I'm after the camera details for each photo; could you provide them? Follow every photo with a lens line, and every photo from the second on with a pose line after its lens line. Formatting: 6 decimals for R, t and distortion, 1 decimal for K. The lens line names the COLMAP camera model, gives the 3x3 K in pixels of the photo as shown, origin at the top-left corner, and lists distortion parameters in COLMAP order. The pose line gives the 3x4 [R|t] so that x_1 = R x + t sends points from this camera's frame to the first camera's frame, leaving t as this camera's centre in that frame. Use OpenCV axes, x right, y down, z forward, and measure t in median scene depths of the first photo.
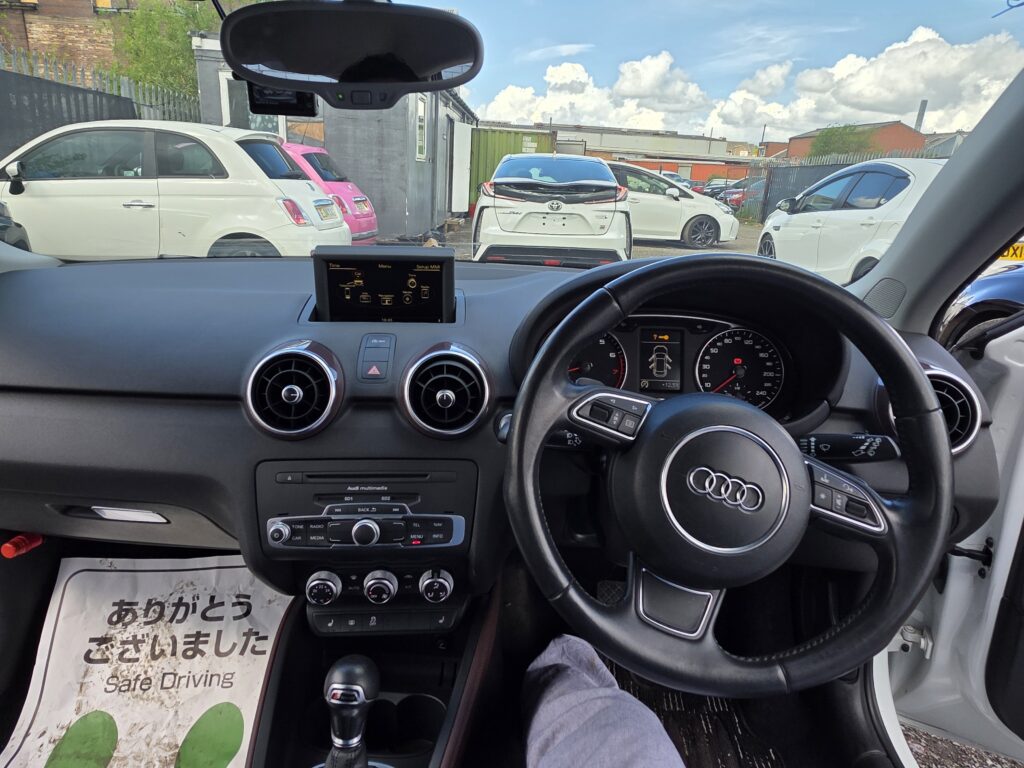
lens RADIAL K [[600.0, 0, 515.8], [0, 600.0, 382.2], [0, 0, 1]] dist [-0.011170, 0.004212]
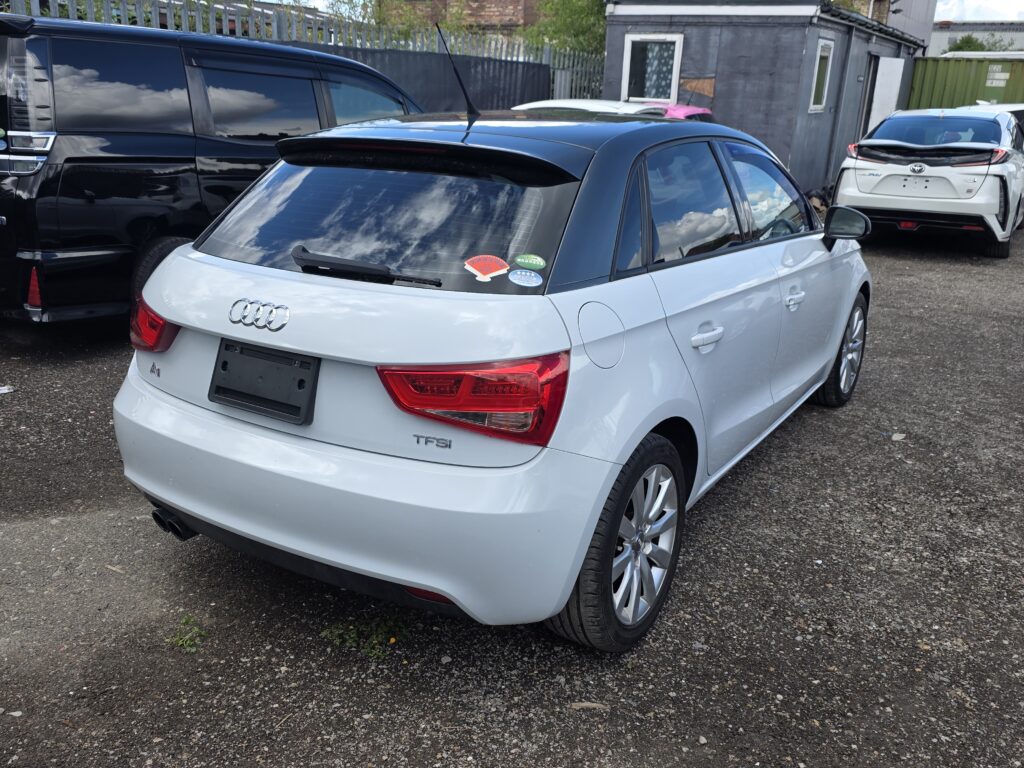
lens RADIAL K [[872.2, 0, 519.5], [0, 872.2, 374.8], [0, 0, 1]] dist [0.060555, -0.073506]
pose [[0.862195, 0.130488, -0.489481, 0.176920], [-0.146205, 0.989235, 0.006182, 0.091731], [0.485019, 0.066235, 0.871992, -0.397091]]
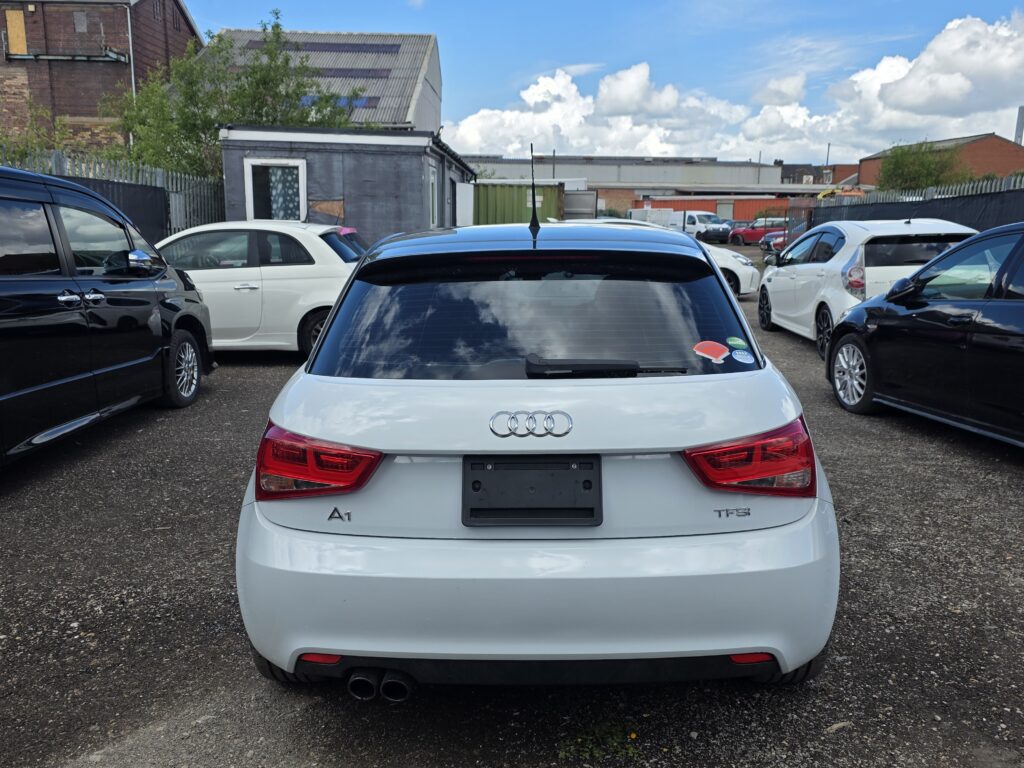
lens RADIAL K [[872.2, 0, 515.6], [0, 872.2, 385.7], [0, 0, 1]] dist [0.060555, -0.073506]
pose [[0.998908, -0.046695, 0.001834, -0.038336], [0.046494, 0.989129, -0.139509, 0.112614], [0.004700, 0.139442, 0.990219, -0.465673]]
